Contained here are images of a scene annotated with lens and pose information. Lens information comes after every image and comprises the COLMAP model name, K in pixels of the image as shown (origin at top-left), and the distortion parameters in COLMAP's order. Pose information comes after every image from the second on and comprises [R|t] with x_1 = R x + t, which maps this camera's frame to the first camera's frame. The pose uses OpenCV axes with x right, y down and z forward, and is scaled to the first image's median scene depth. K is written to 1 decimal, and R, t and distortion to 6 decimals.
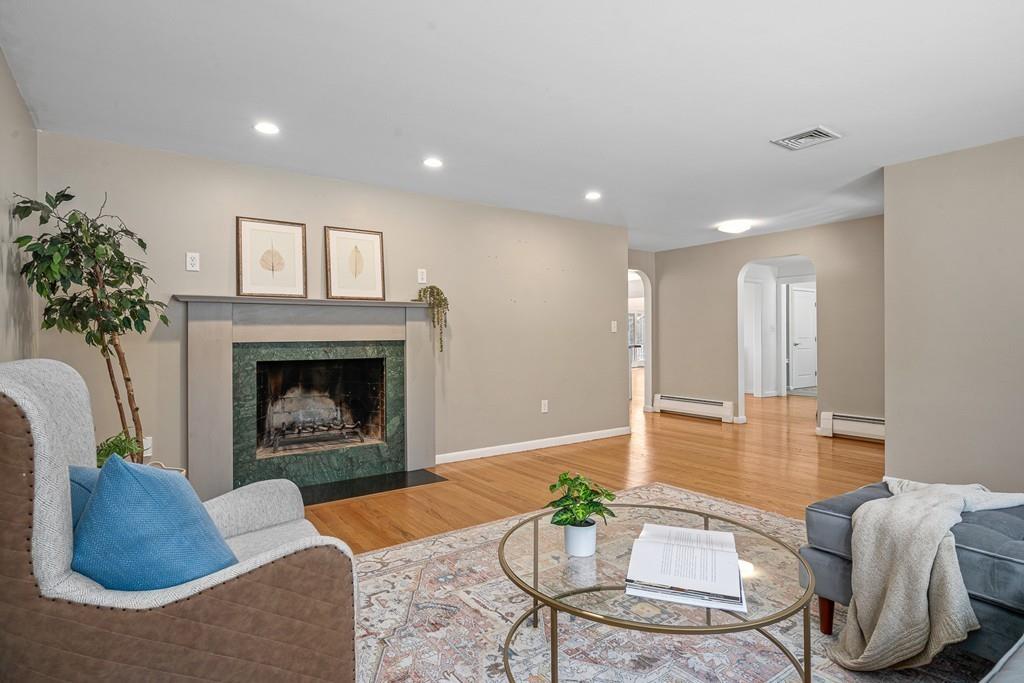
lens RADIAL K [[518.8, 0, 512.0], [0, 518.8, 341.5], [0, 0, 1]] dist [-0.001196, 0.000127]
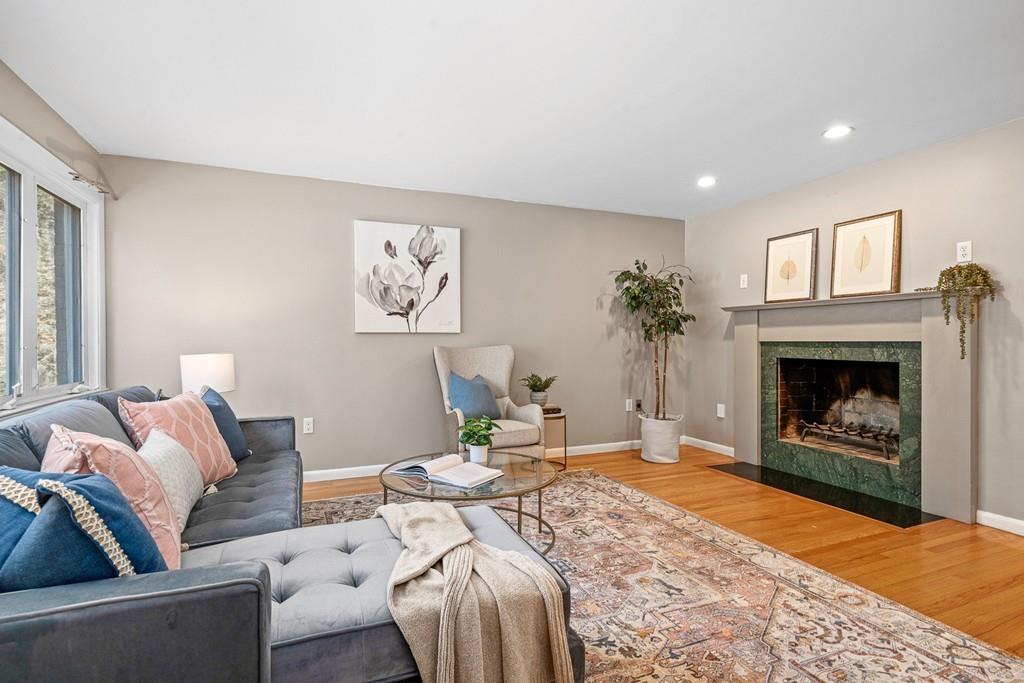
lens RADIAL K [[501.1, 0, 481.7], [0, 501.1, 342.1], [0, 0, 1]] dist [0.000196, 0.000031]
pose [[-0.246287, 0.012543, -0.969116, 0.734917], [-0.006887, 0.999868, 0.014691, -0.008692], [0.969172, 0.010292, -0.246168, 0.589901]]
